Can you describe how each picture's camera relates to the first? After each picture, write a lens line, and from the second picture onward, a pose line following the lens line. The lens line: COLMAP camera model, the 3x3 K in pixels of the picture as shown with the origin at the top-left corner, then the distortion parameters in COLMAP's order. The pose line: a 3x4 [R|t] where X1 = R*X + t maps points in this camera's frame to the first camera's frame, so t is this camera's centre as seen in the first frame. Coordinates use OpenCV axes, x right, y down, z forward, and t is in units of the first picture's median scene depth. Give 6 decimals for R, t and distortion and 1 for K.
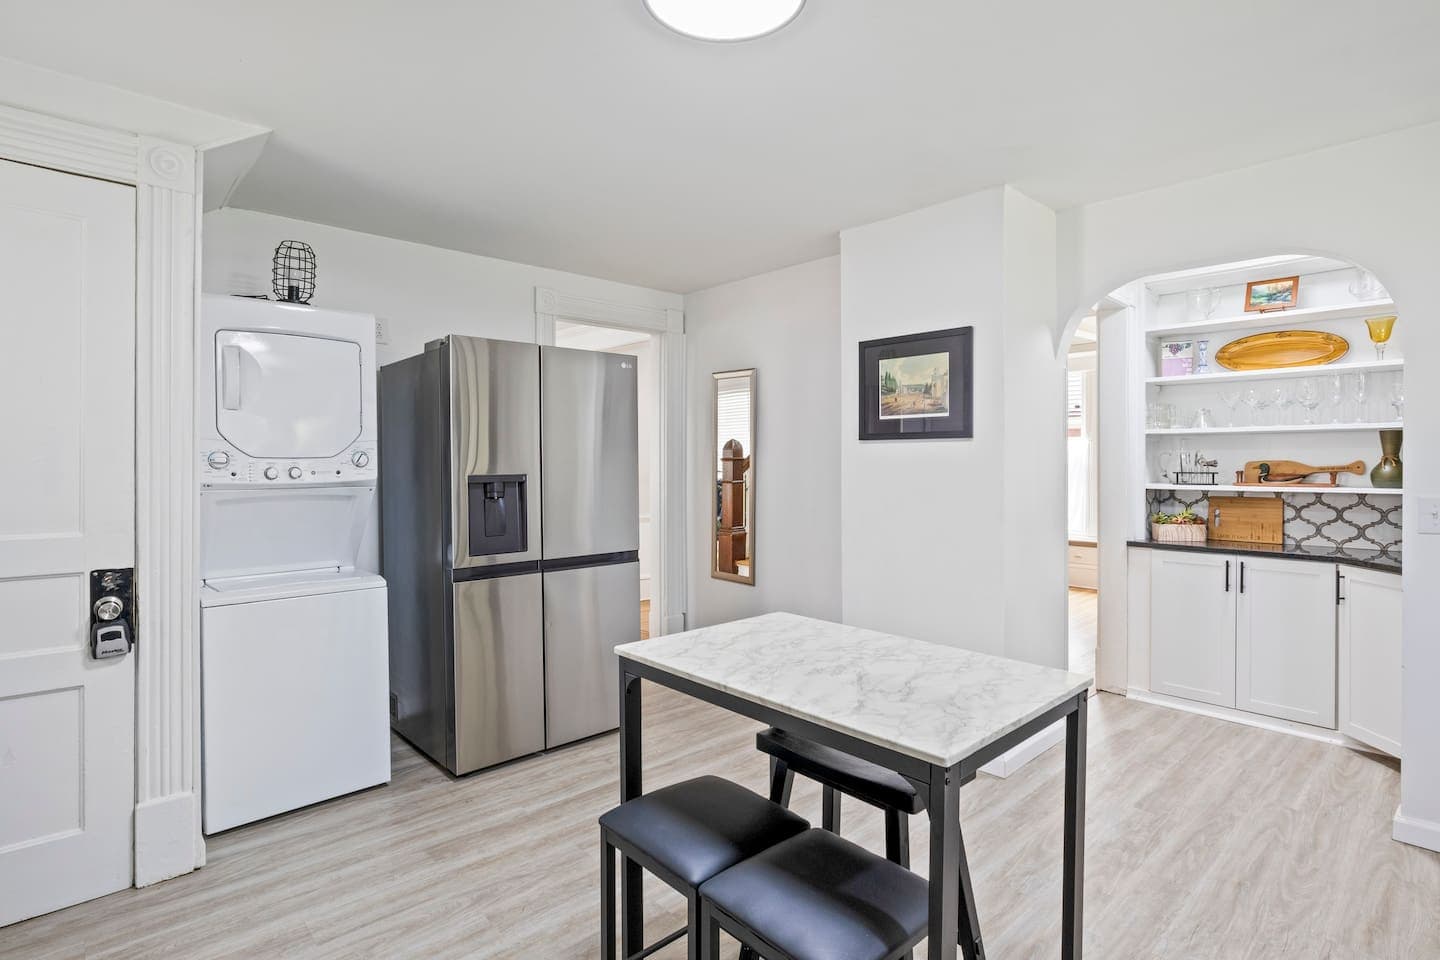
lens RADIAL K [[714.8, 0, 725.1], [0, 714.8, 468.5], [0, 0, 1]] dist [-0.022470, 0.000797]
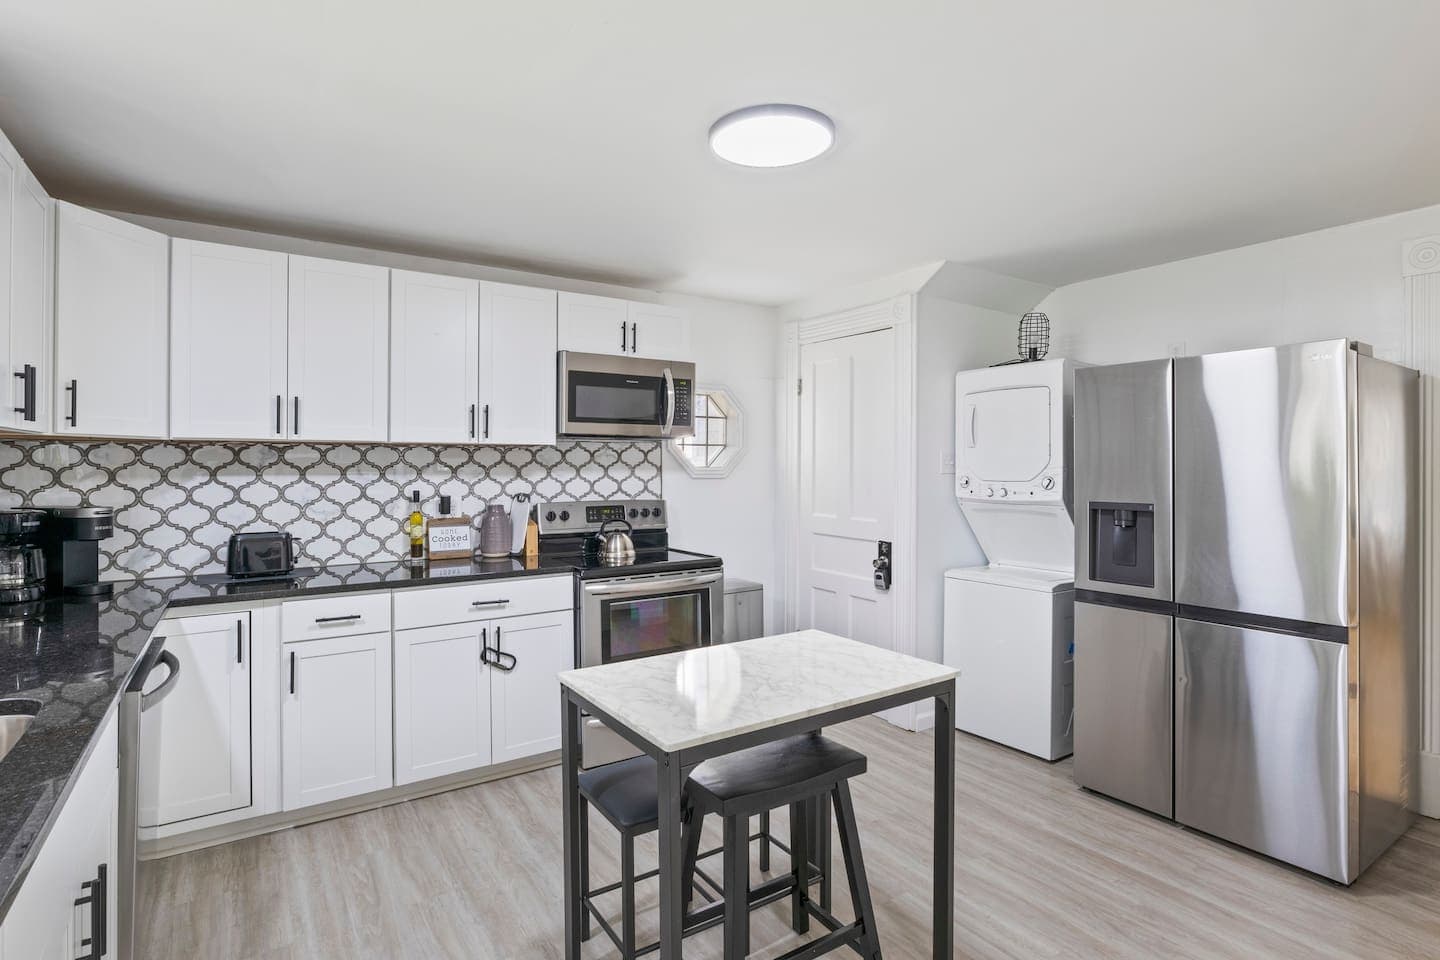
lens RADIAL K [[714.8, 0, 725.1], [0, 714.8, 468.5], [0, 0, 1]] dist [-0.022470, 0.000797]
pose [[-0.156612, 0.002758, -0.987656, 0.810460], [-0.010959, 0.999930, 0.004530, -0.039833], [0.987599, 0.011533, -0.156571, 0.695342]]
